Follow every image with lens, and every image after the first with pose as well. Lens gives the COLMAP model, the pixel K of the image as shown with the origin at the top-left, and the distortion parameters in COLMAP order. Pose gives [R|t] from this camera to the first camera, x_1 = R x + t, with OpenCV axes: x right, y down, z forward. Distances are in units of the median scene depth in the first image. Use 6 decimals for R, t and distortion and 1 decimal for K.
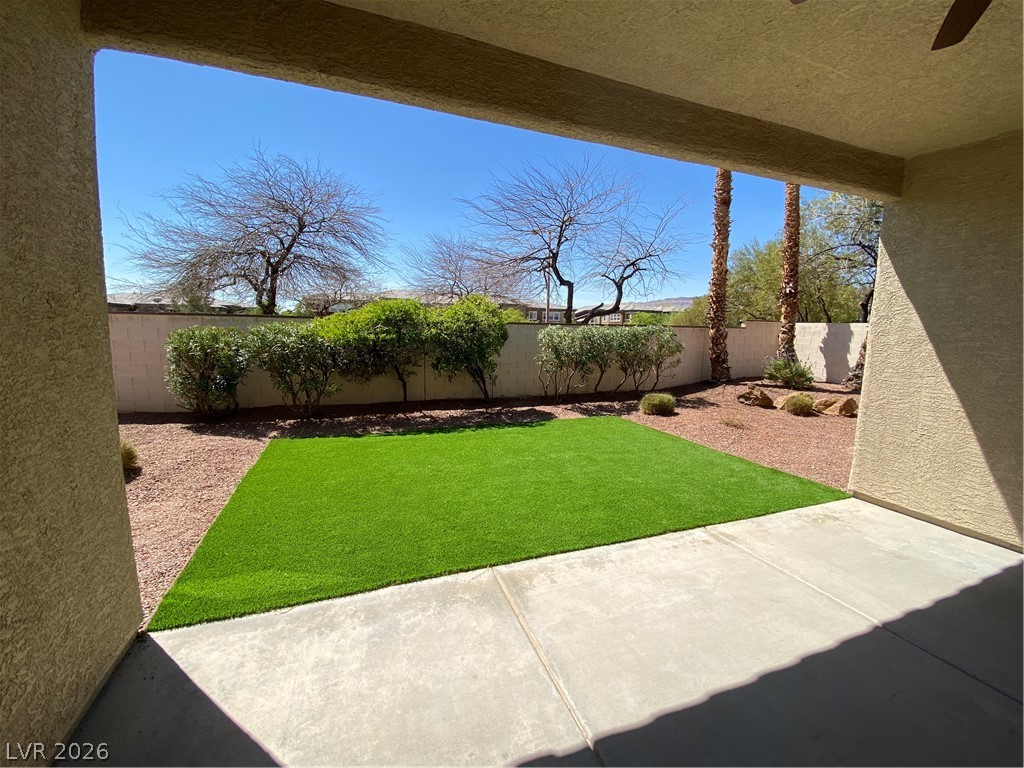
lens RADIAL K [[417.5, 0, 508.9], [0, 417.5, 381.3], [0, 0, 1]] dist [-0.000350, -0.000158]
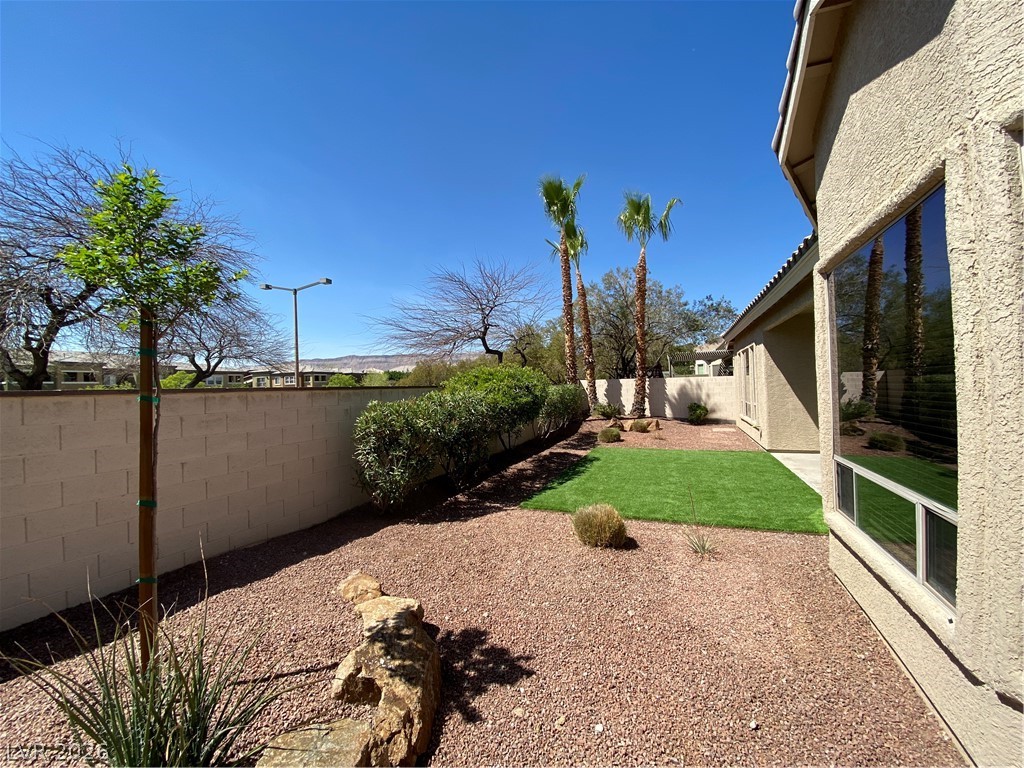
lens RADIAL K [[417.5, 0, 507.2], [0, 417.5, 384.9], [0, 0, 1]] dist [-0.000350, -0.000158]
pose [[0.684555, -0.035171, 0.728112, -0.145837], [0.133453, 0.988001, -0.077744, -0.008399], [-0.716641, 0.150388, 0.681035, 0.031626]]
